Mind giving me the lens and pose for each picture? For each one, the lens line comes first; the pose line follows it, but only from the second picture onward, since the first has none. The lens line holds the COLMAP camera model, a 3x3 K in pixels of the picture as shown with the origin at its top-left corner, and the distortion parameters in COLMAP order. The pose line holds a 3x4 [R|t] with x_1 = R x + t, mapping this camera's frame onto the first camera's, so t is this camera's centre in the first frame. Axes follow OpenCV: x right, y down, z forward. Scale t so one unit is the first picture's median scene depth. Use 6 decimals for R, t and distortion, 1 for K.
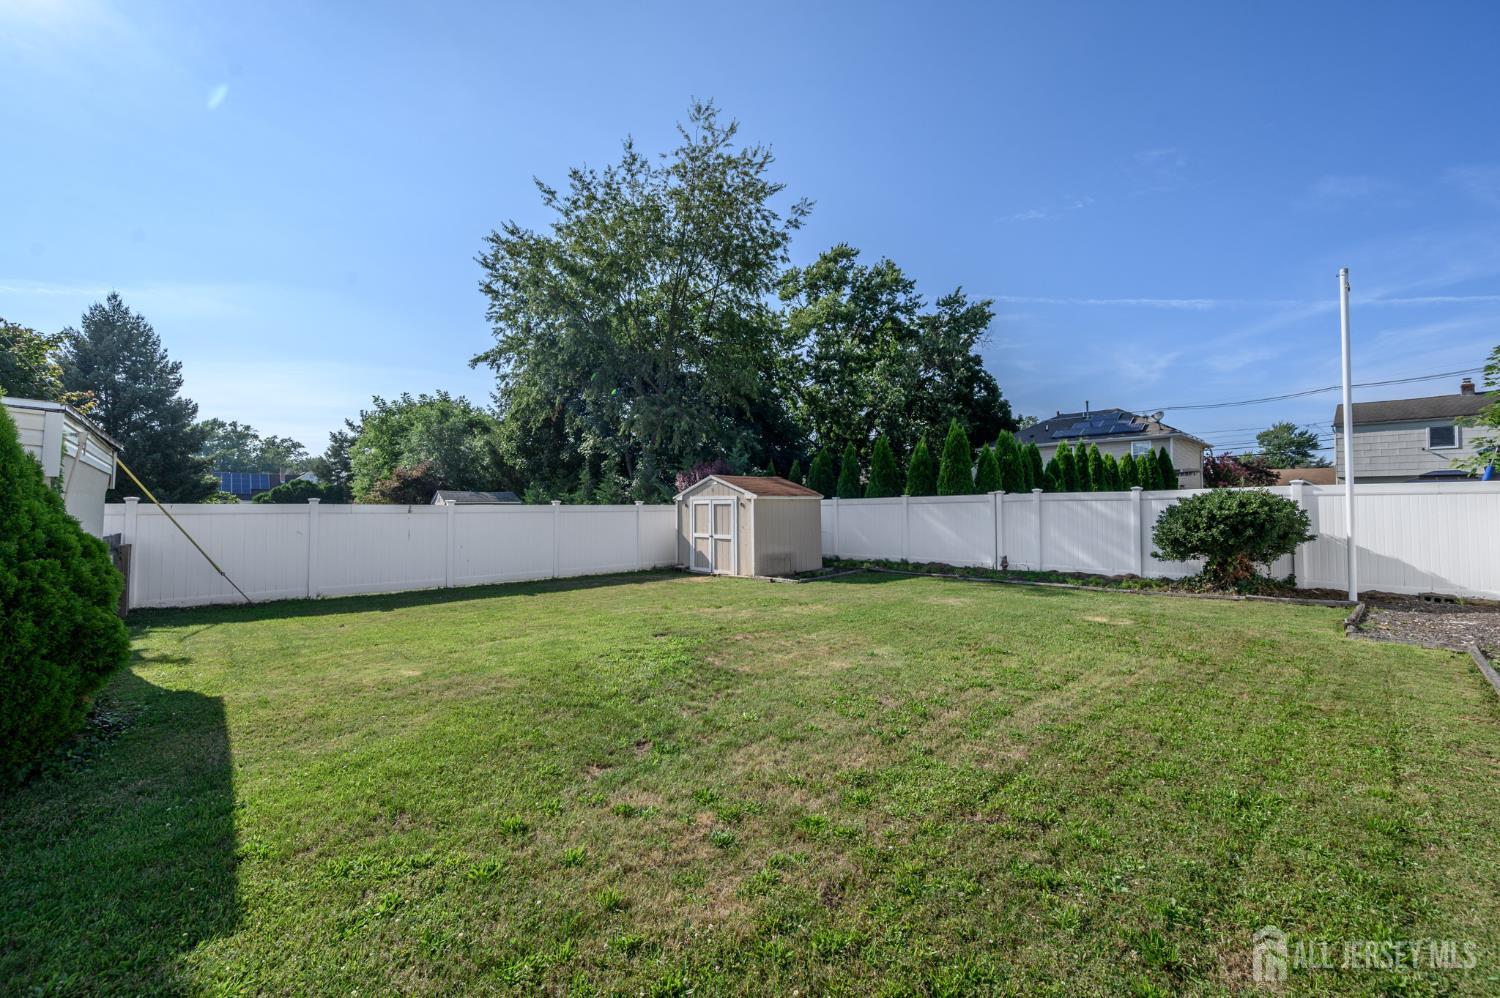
lens RADIAL K [[592.3, 0, 756.0], [0, 592.3, 487.4], [0, 0, 1]] dist [-0.002670, -0.000227]
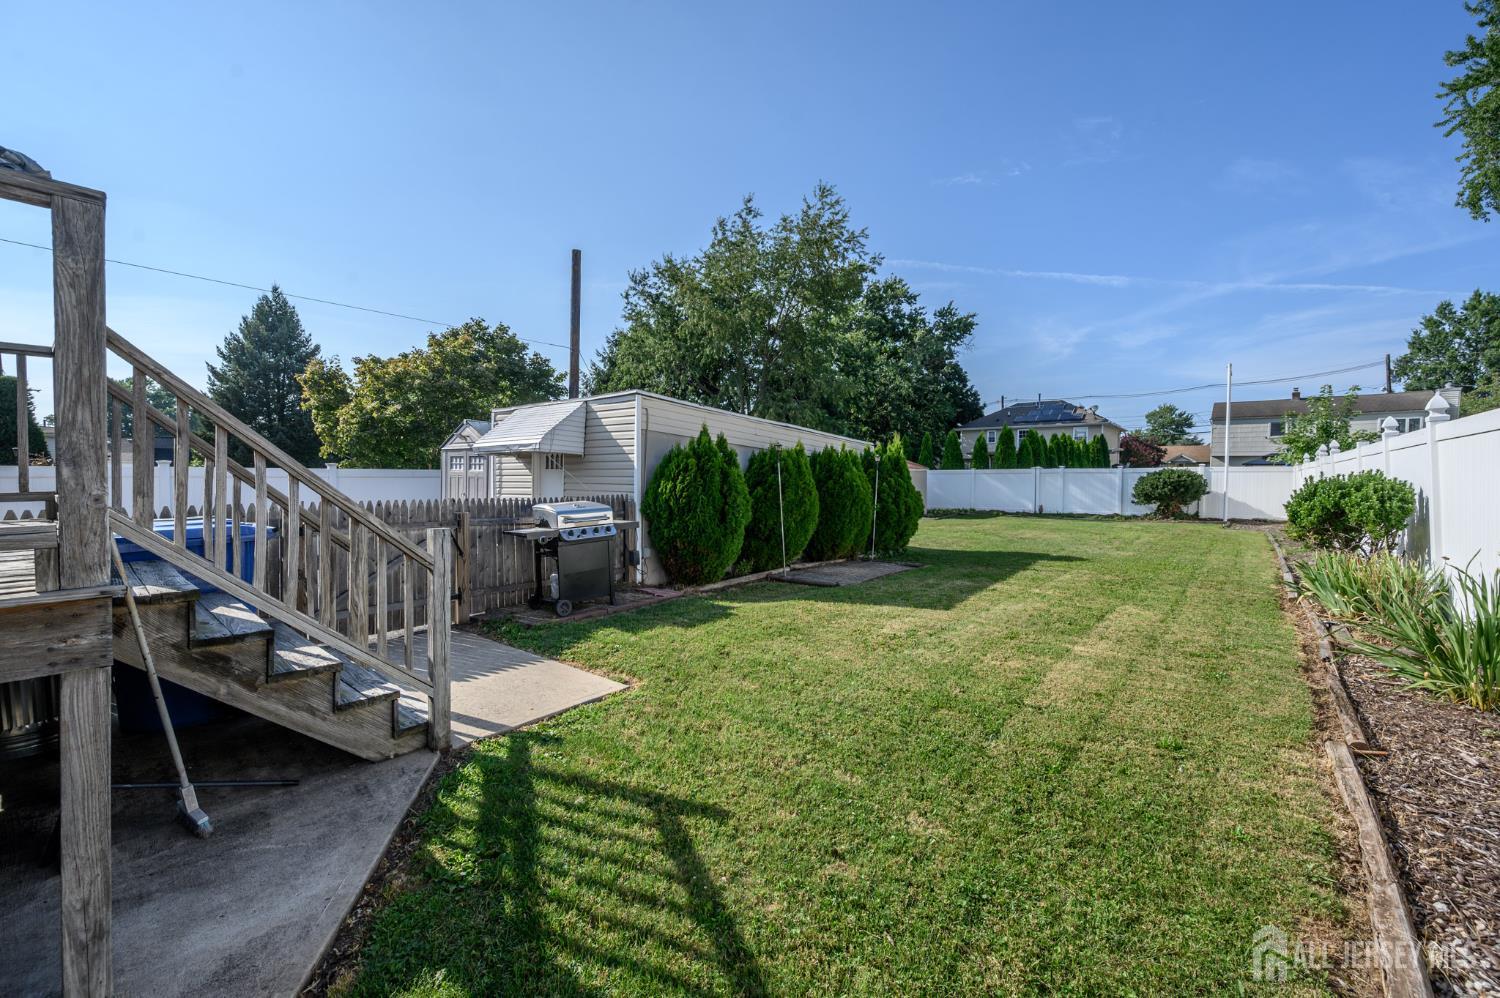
lens RADIAL K [[592.3, 0, 756.0], [0, 592.3, 487.4], [0, 0, 1]] dist [-0.002670, -0.000227]
pose [[0.991402, 0.003488, 0.130807, -0.299676], [-0.010905, 0.998370, 0.056027, -0.010438], [-0.130398, -0.056972, 0.989823, -0.280060]]
